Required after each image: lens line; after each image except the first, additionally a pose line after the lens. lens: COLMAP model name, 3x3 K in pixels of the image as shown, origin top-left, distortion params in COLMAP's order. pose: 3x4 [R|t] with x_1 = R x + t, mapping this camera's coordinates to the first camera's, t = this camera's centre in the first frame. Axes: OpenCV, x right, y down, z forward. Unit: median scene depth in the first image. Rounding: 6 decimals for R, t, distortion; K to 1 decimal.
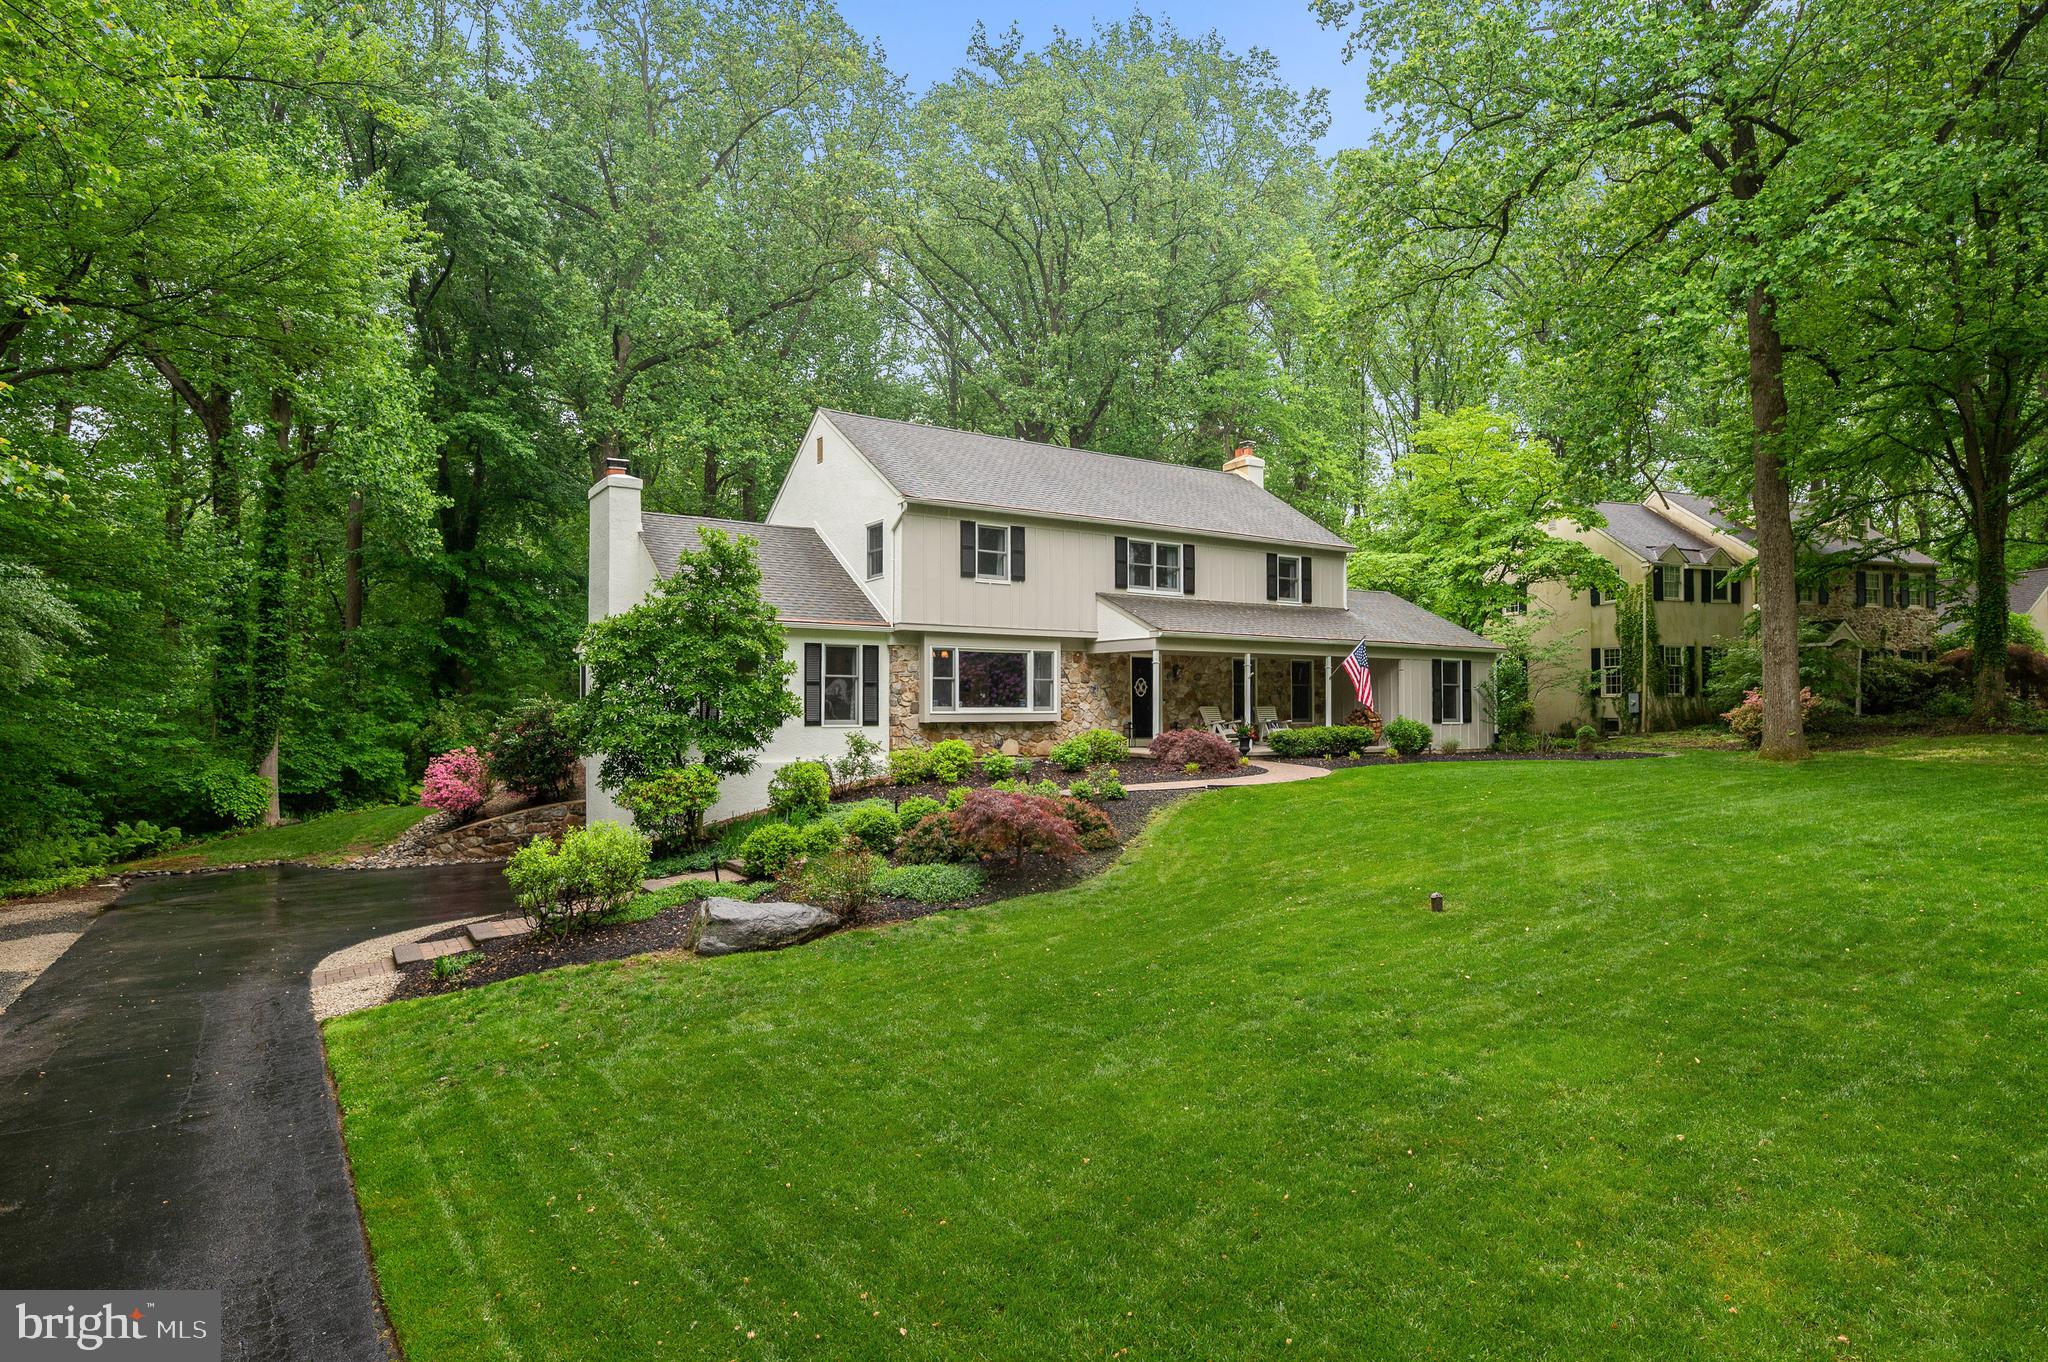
lens RADIAL K [[1104.0, 0, 1015.7], [0, 1104.0, 693.5], [0, 0, 1]] dist [-0.000218, -0.000091]
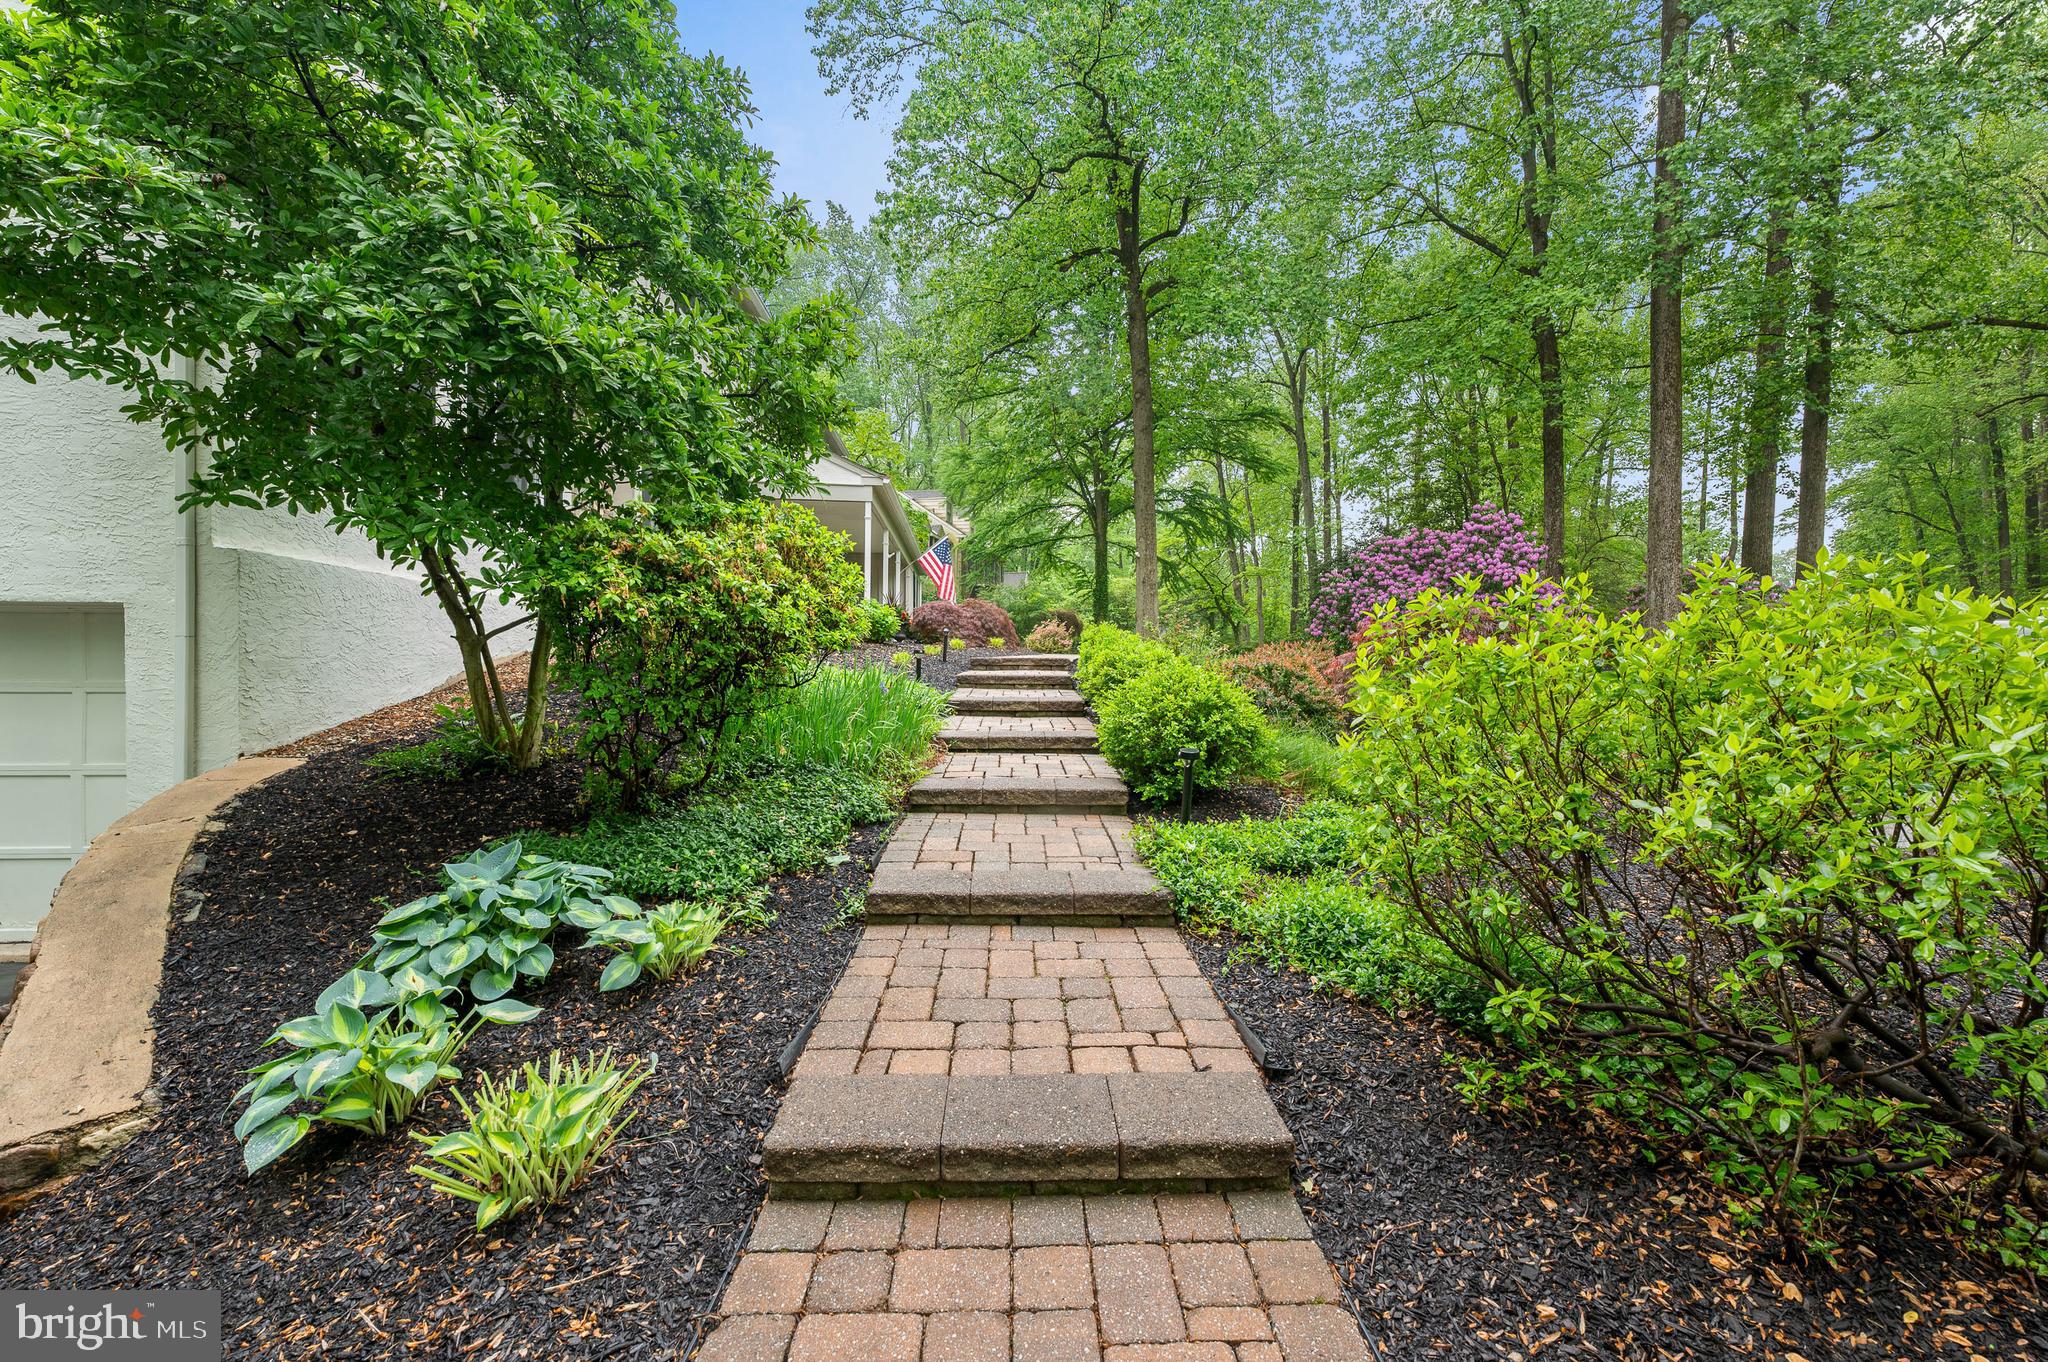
lens RADIAL K [[848.1, 0, 1024.0], [0, 848.1, 681.0], [0, 0, 1]] dist [0.000850, -0.000234]
pose [[0.502025, 0.007191, 0.864823, -0.306810], [-0.024710, 0.999676, 0.006032, 0.073617], [-0.864500, -0.024398, 0.502040, 0.537650]]
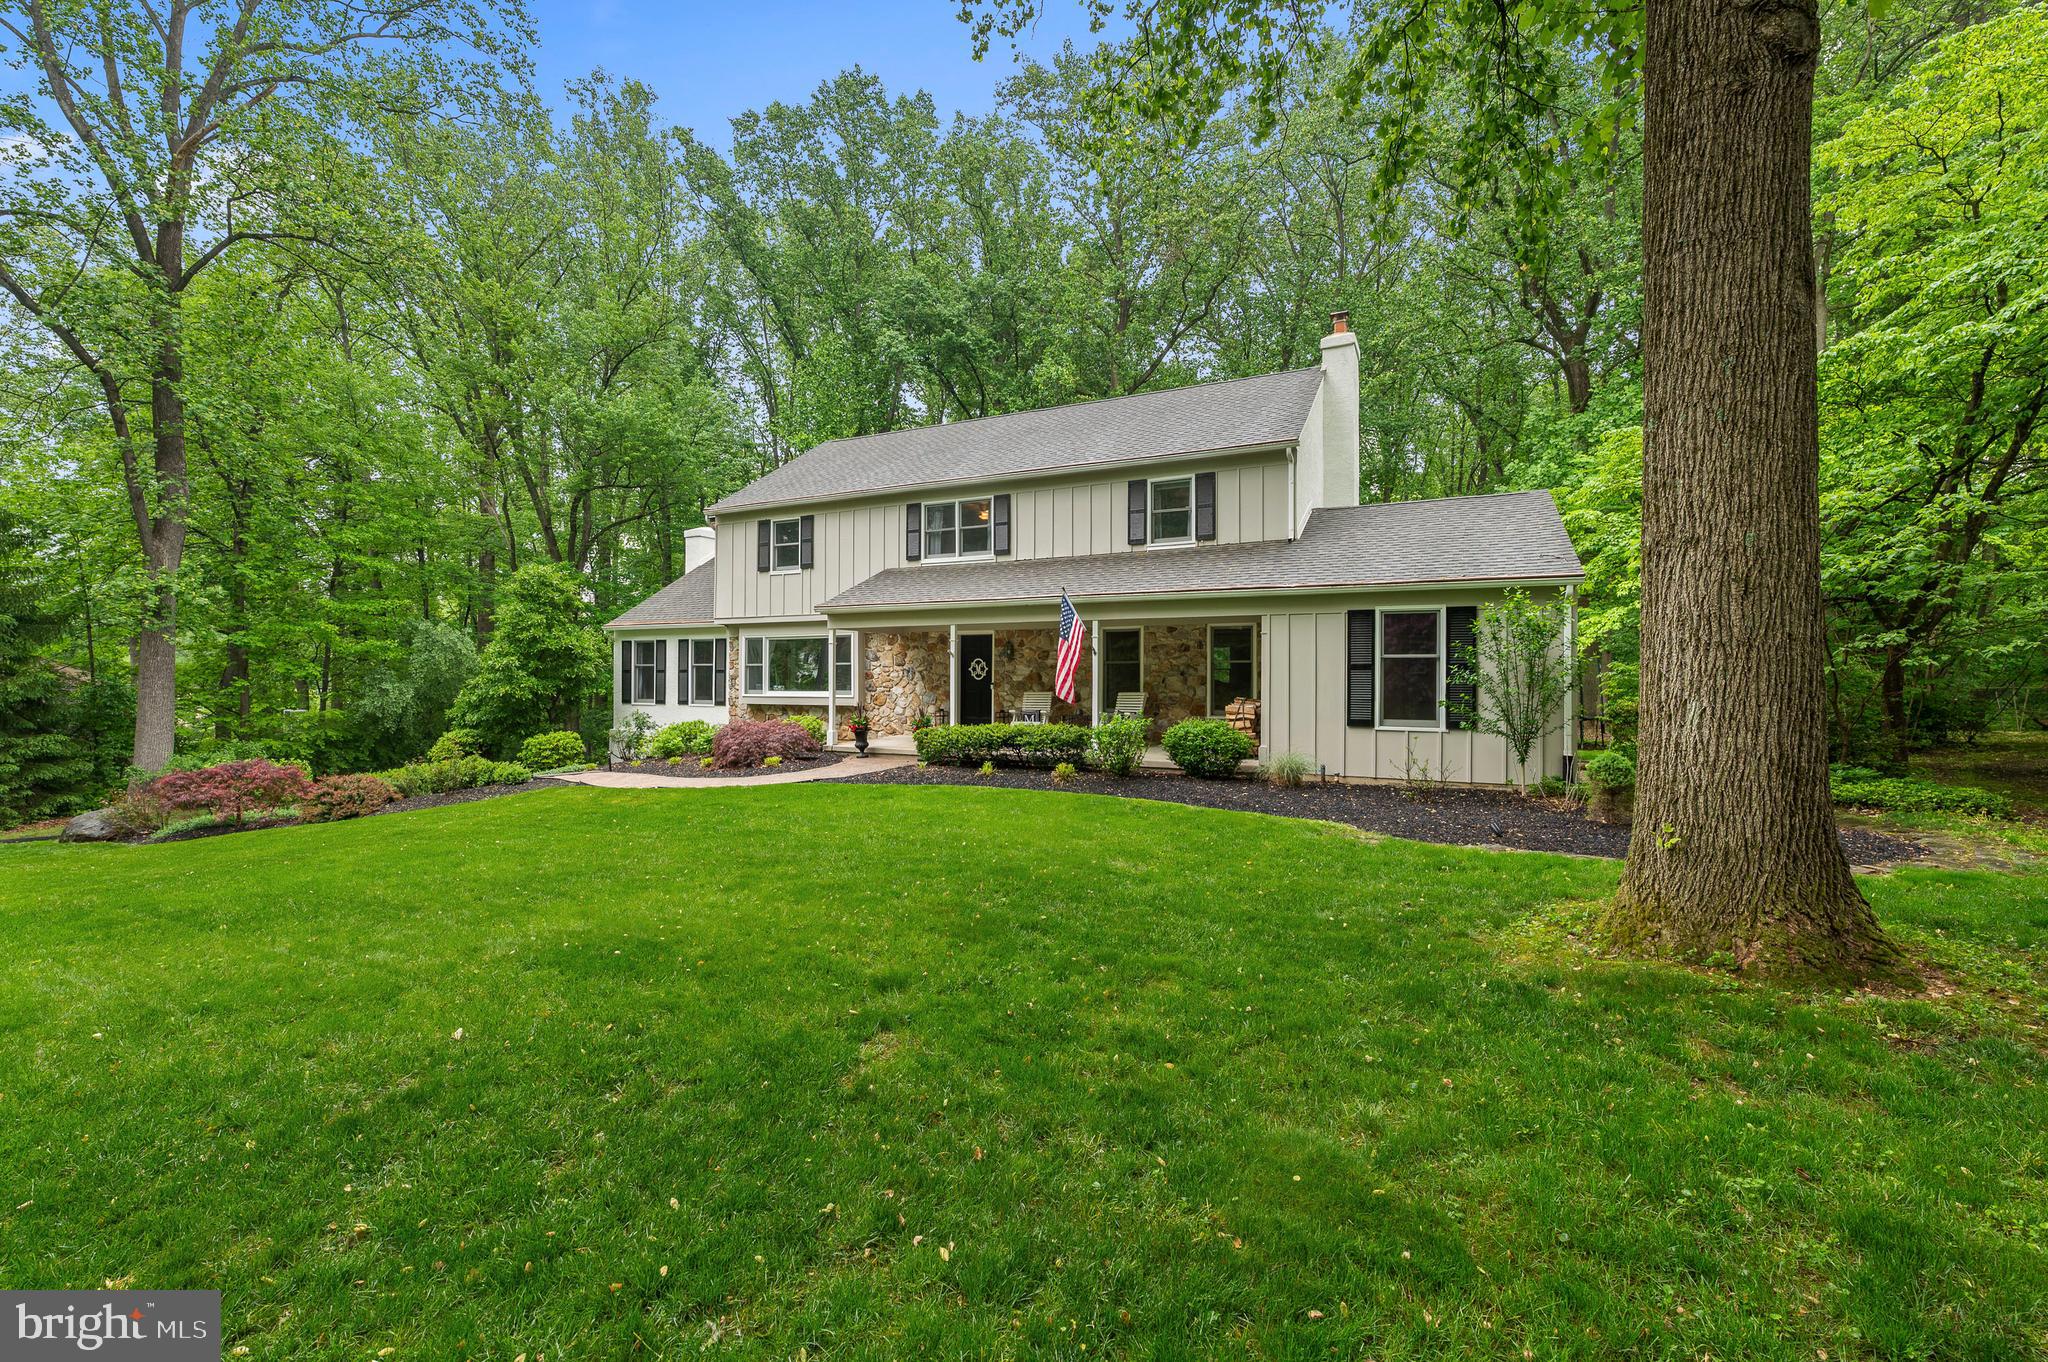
lens RADIAL K [[848.1, 0, 1024.0], [0, 848.1, 681.0], [0, 0, 1]] dist [0.000850, -0.000234]
pose [[0.510368, 0.001568, -0.859955, 0.723224], [0.009599, 0.999926, 0.007520, -0.001024], [0.859902, -0.012093, 0.510315, 0.707122]]
